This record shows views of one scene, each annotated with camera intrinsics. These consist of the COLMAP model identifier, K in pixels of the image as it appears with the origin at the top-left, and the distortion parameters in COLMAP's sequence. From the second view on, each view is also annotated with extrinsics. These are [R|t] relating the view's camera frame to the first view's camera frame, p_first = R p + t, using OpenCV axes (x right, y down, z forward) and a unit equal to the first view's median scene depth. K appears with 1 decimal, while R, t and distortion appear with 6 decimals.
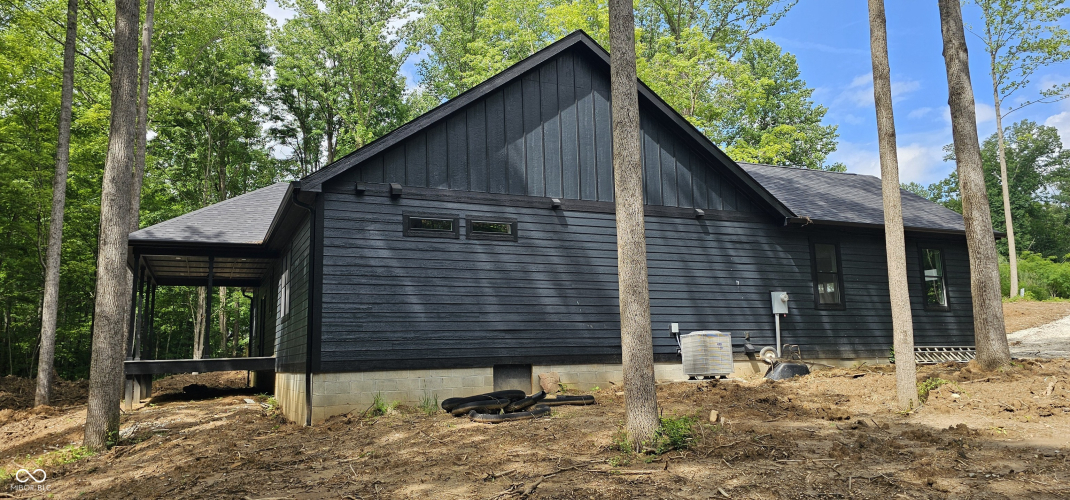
lens RADIAL K [[712.4, 0, 535.0], [0, 712.4, 250.0], [0, 0, 1]] dist [0.093646, -0.097531]
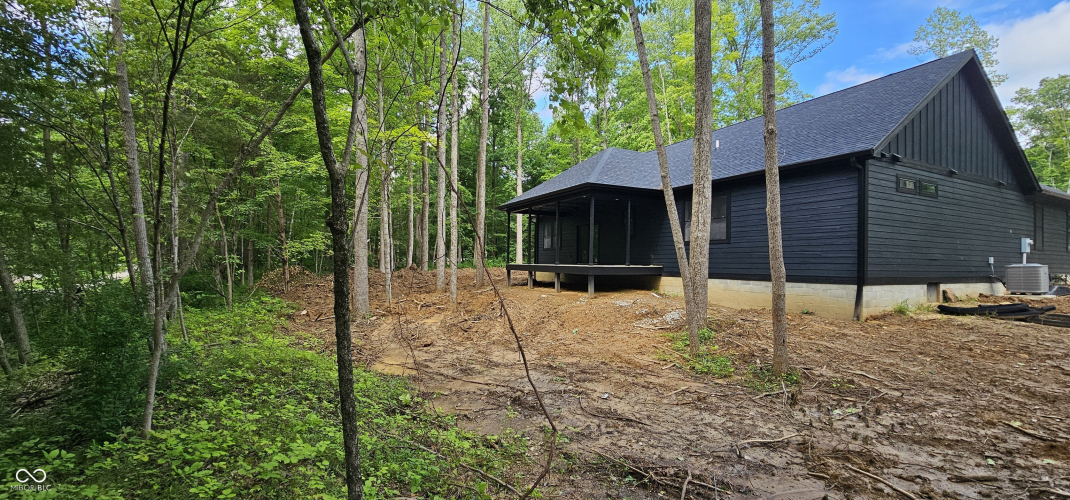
lens RADIAL K [[436.2, 0, 531.5], [0, 436.2, 260.5], [0, 0, 1]] dist [0.001430, -0.000496]
pose [[0.997981, 0.036899, 0.051694, -0.739095], [-0.043834, 0.989157, 0.140171, 0.020152], [-0.045961, -0.142154, 0.988777, 0.118822]]
